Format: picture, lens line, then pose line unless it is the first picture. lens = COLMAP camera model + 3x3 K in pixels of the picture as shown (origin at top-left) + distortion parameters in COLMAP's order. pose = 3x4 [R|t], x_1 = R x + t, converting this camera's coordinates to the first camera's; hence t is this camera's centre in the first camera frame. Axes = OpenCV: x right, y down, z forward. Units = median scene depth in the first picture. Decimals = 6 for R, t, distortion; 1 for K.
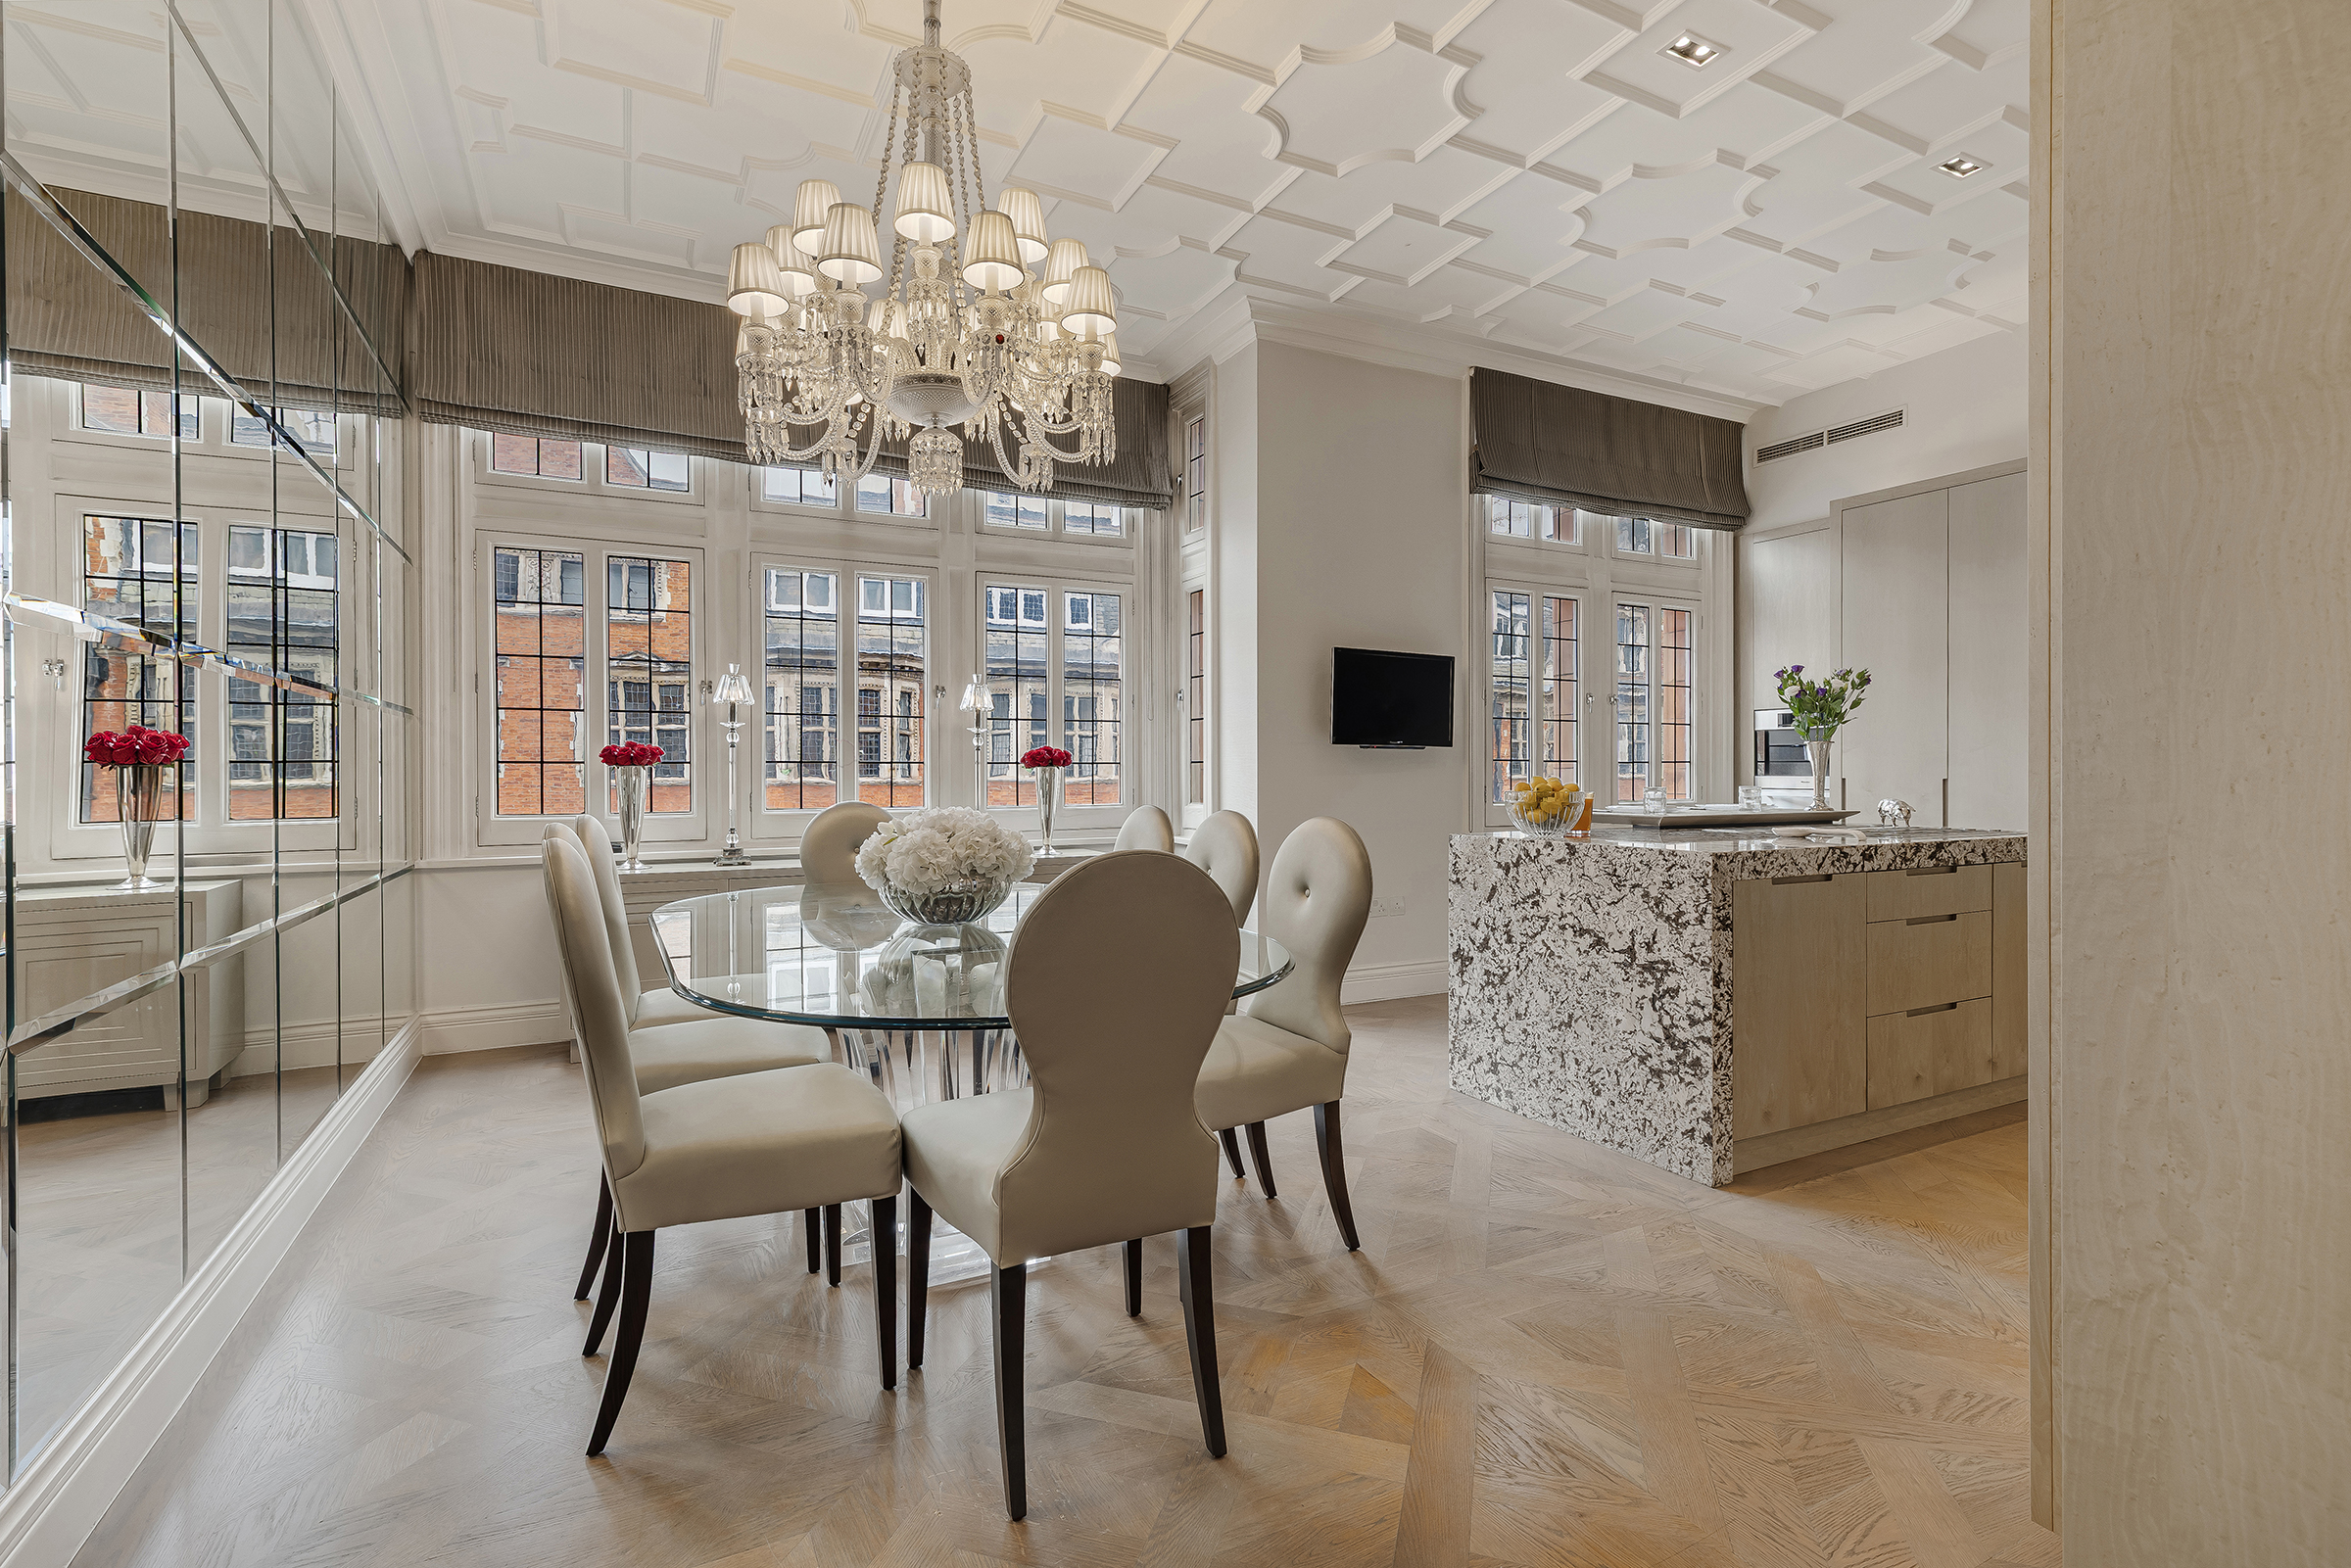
lens RADIAL K [[1077.0, 0, 1084.6], [0, 1077.0, 773.4], [0, 0, 1]] dist [0.007142, -0.000016]
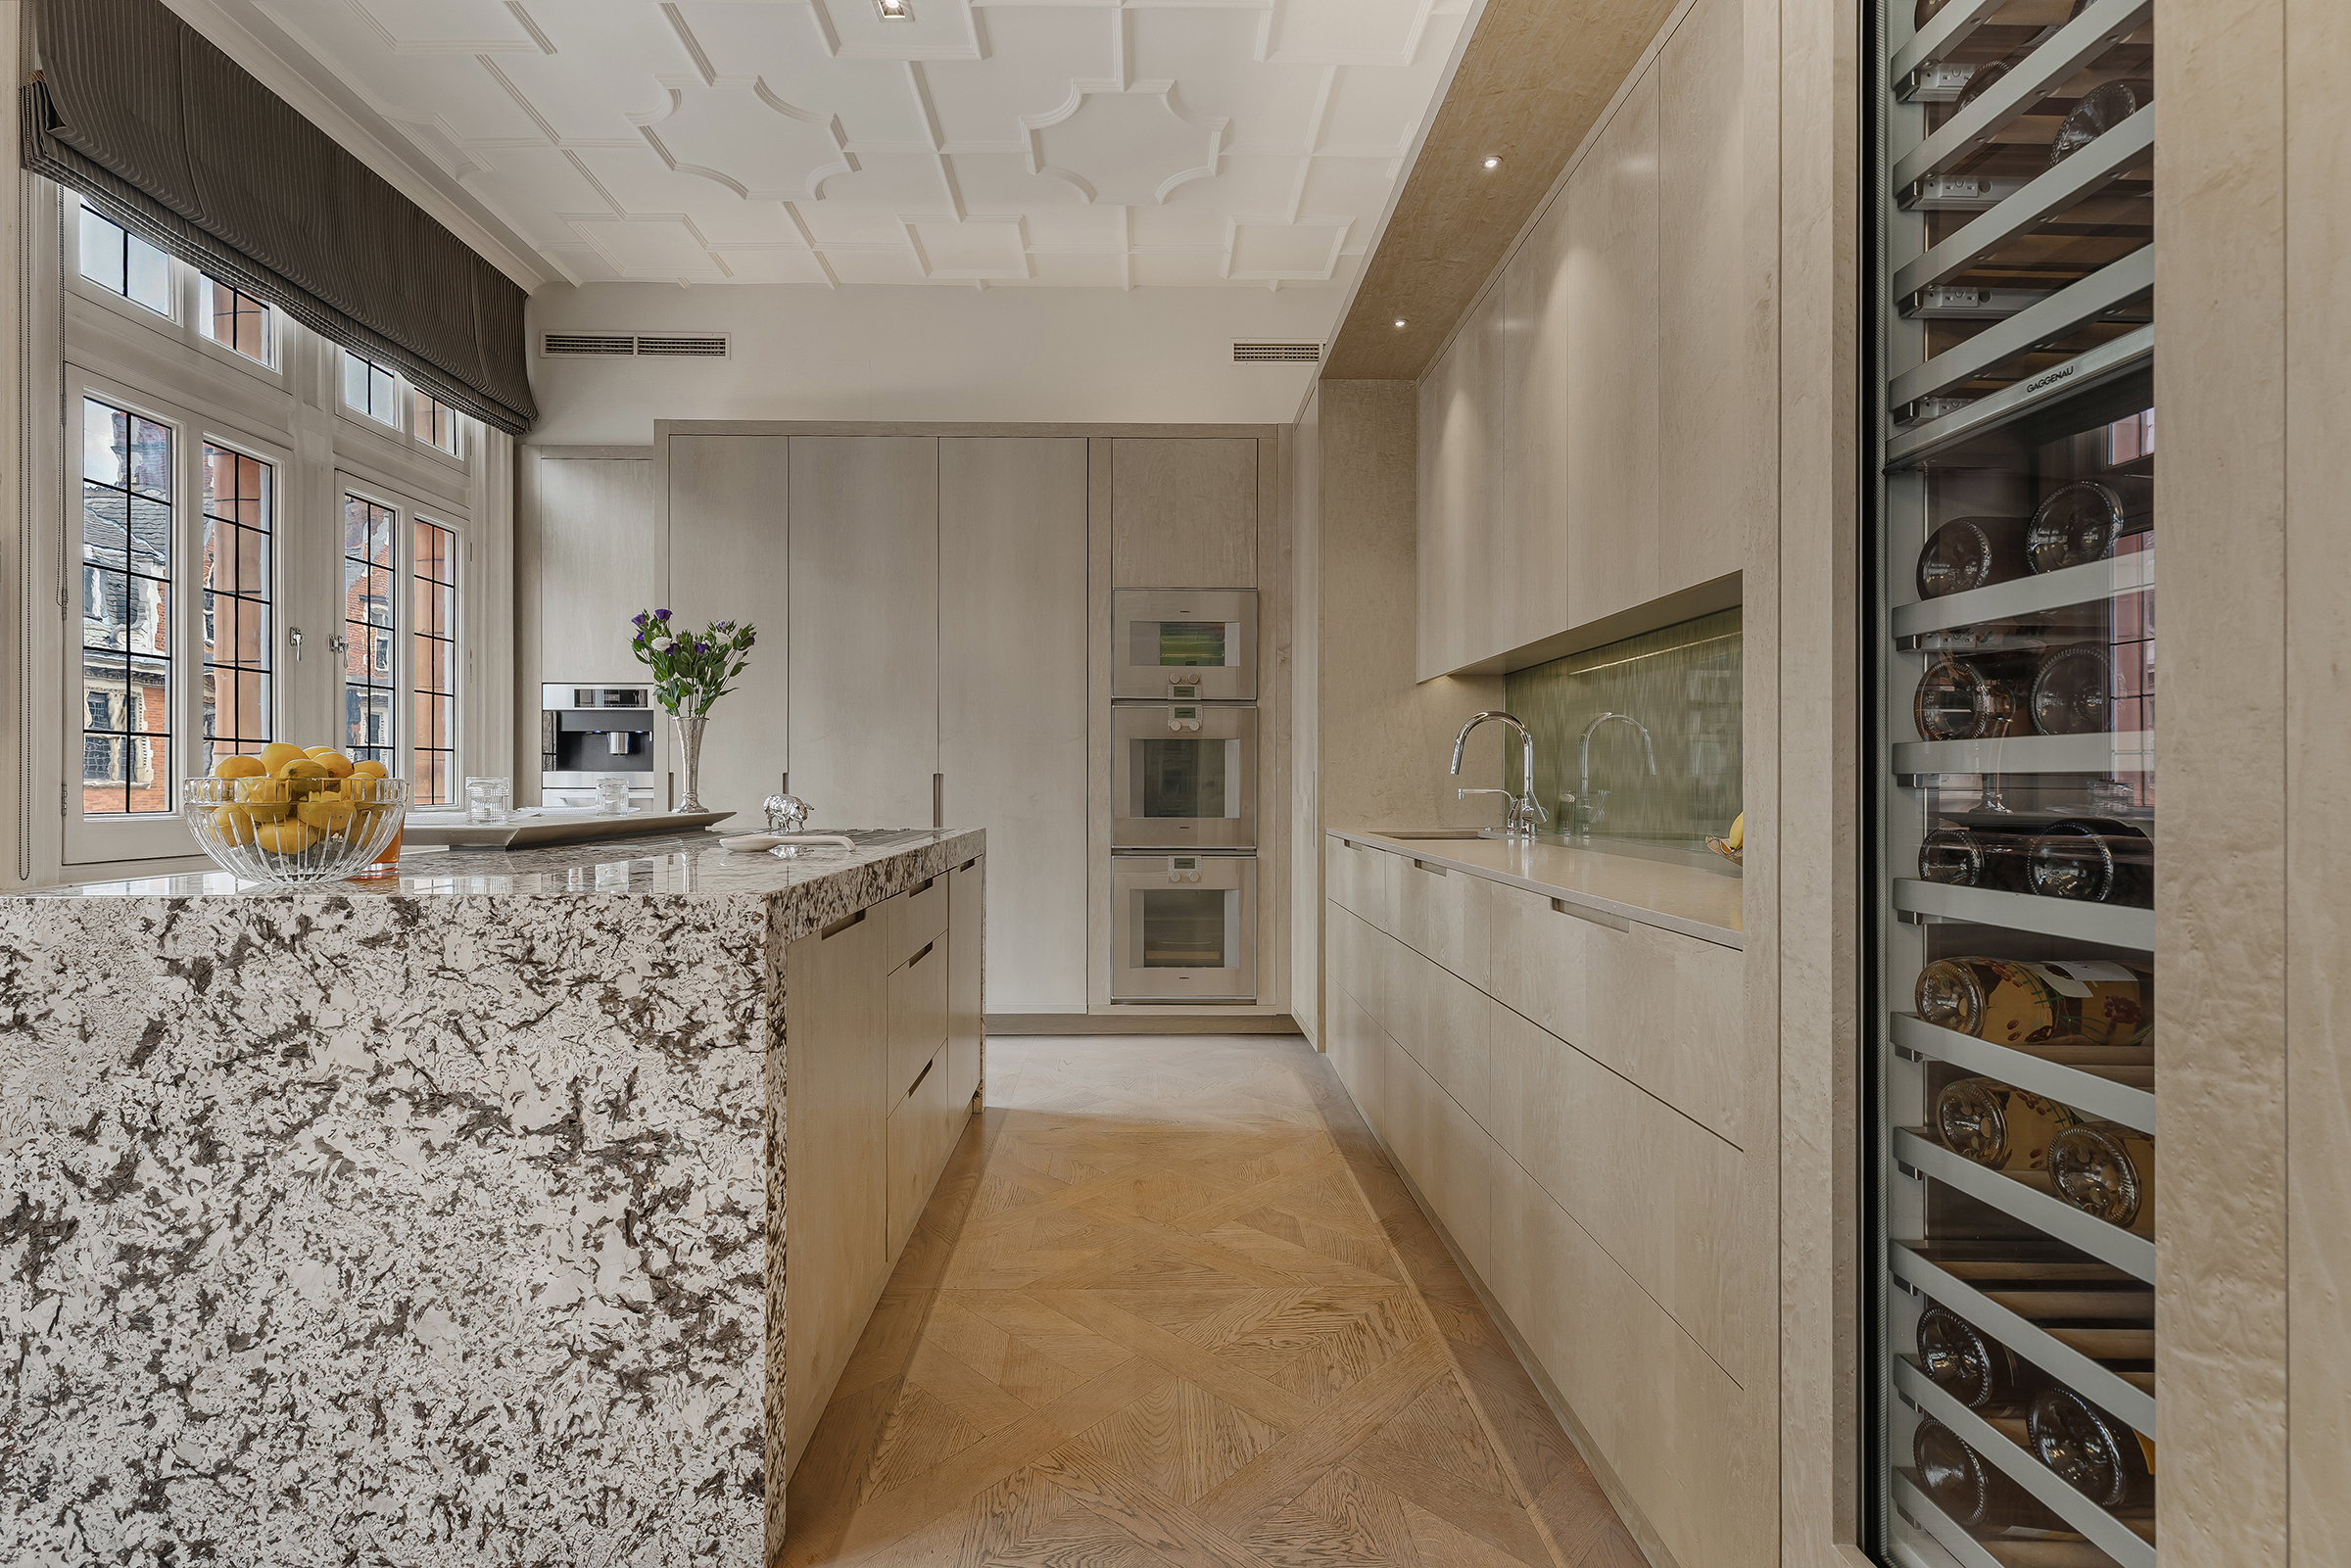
lens RADIAL K [[1077.0, 0, 1176.1], [0, 1077.0, 784.2], [0, 0, 1]] dist [0.007142, -0.000016]
pose [[0.381182, 0.000165, 0.924500, 0.174056], [-0.000309, 1.000000, -0.000051, 0.020616], [-0.924500, -0.000267, 0.381182, 0.558342]]
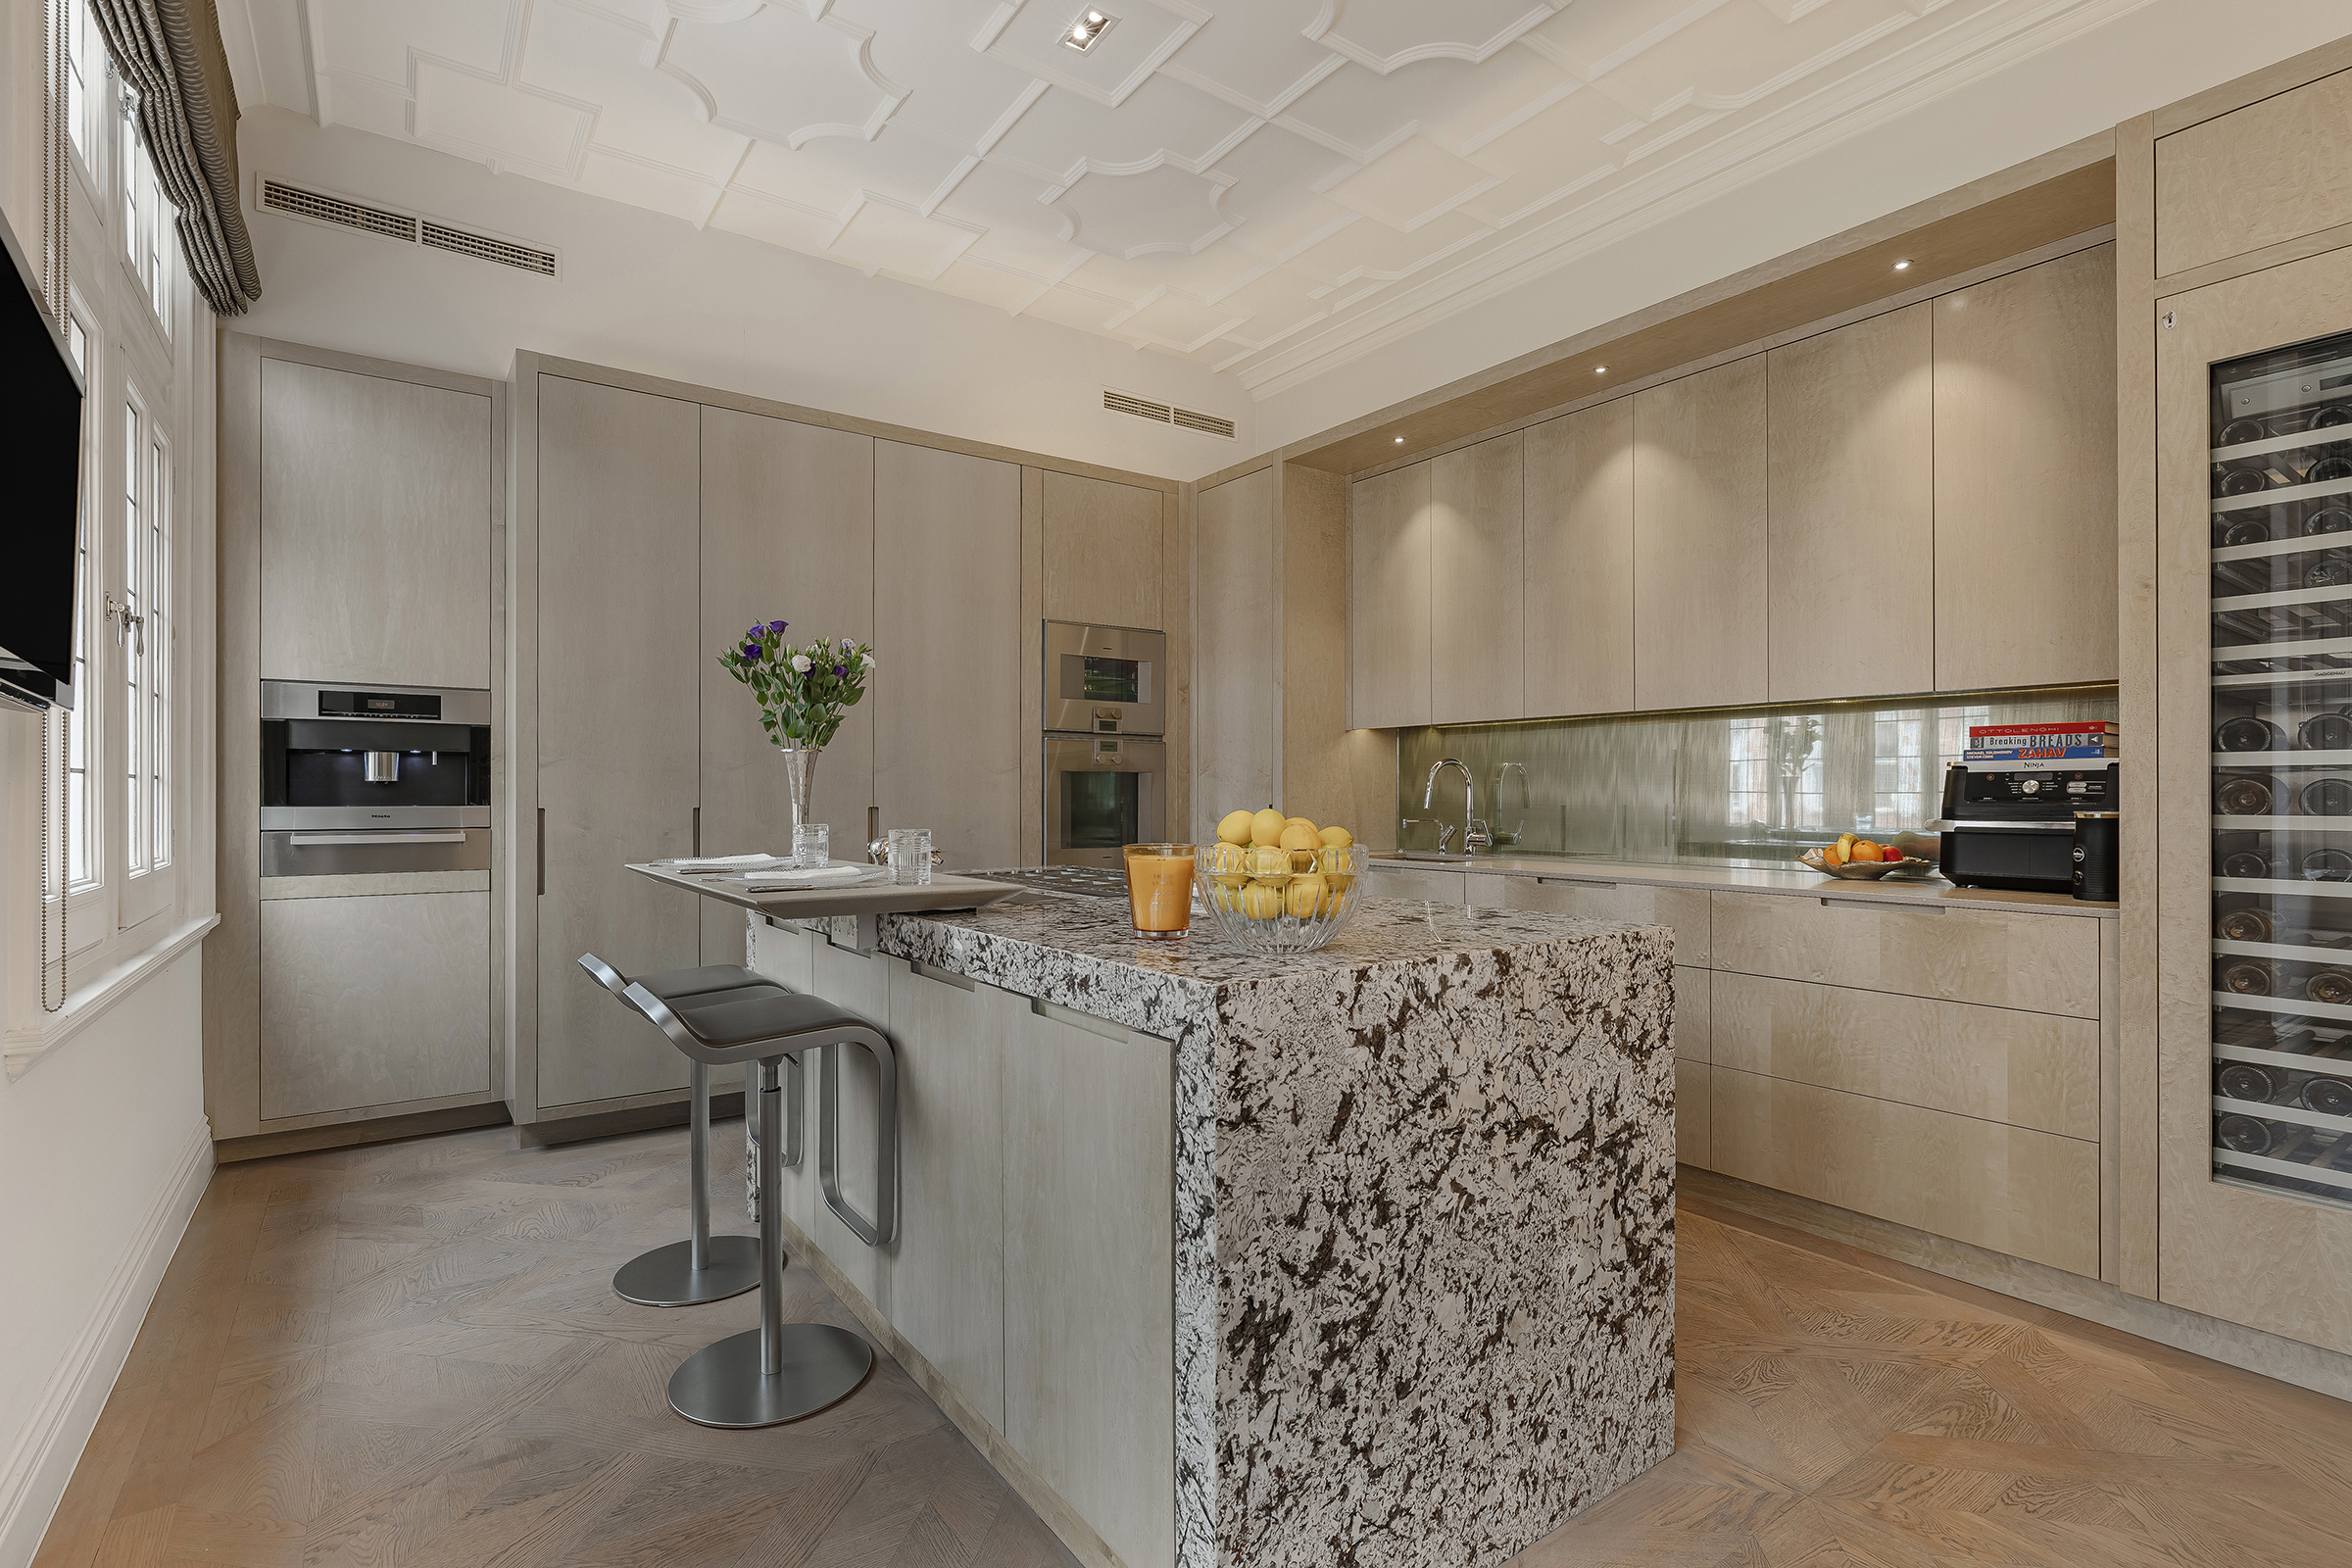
lens RADIAL K [[1128.4, 0, 1173.9], [0, 1128.4, 787.2], [0, 0, 1]] dist [-0.007220, -0.000301]
pose [[-0.221188, 0.007605, 0.975201, -0.001726], [0.001550, 0.999971, -0.007446, -0.003301], [-0.975230, -0.000135, -0.221194, 1.248185]]
